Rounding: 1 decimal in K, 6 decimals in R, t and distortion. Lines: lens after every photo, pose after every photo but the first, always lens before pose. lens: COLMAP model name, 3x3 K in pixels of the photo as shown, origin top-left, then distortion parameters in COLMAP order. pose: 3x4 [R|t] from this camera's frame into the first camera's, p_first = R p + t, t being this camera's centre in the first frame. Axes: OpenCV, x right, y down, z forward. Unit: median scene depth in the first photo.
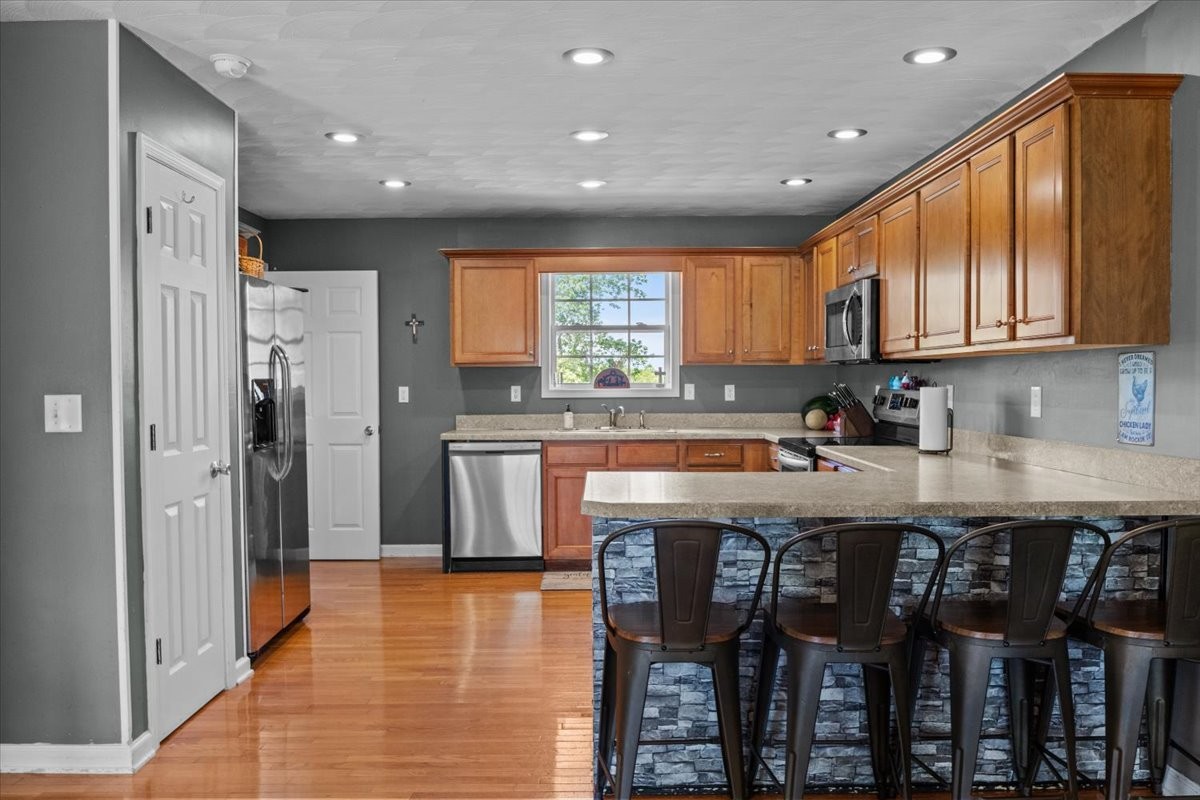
lens RADIAL K [[967.8, 0, 600.0], [0, 967.8, 400.0], [0, 0, 1]] dist [-0.002738, -0.001669]
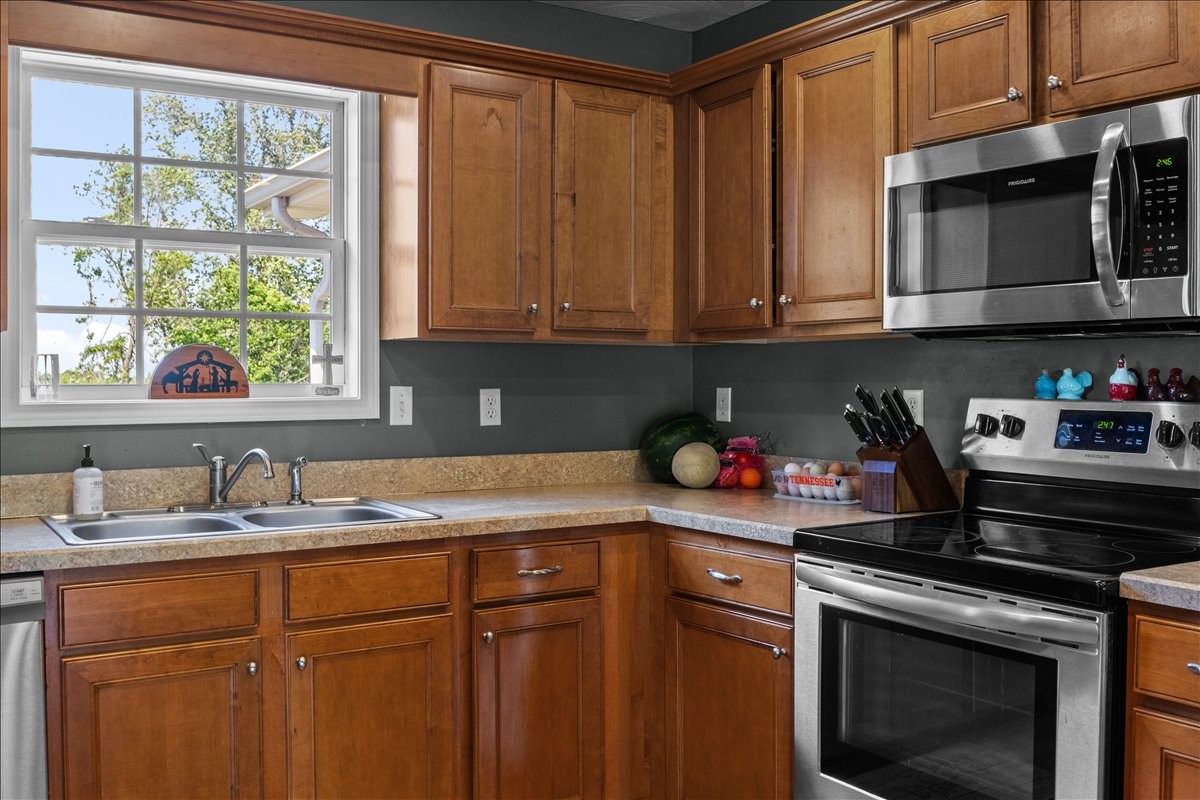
lens RADIAL K [[1140.8, 0, 600.0], [0, 1140.8, 400.0], [0, 0, 1]] dist [-0.002905, -0.005475]
pose [[0.840606, -0.005233, 0.541622, -0.098255], [0.008211, 0.999962, -0.003081, -0.008890], [-0.541585, 0.007037, 0.840617, 0.558546]]
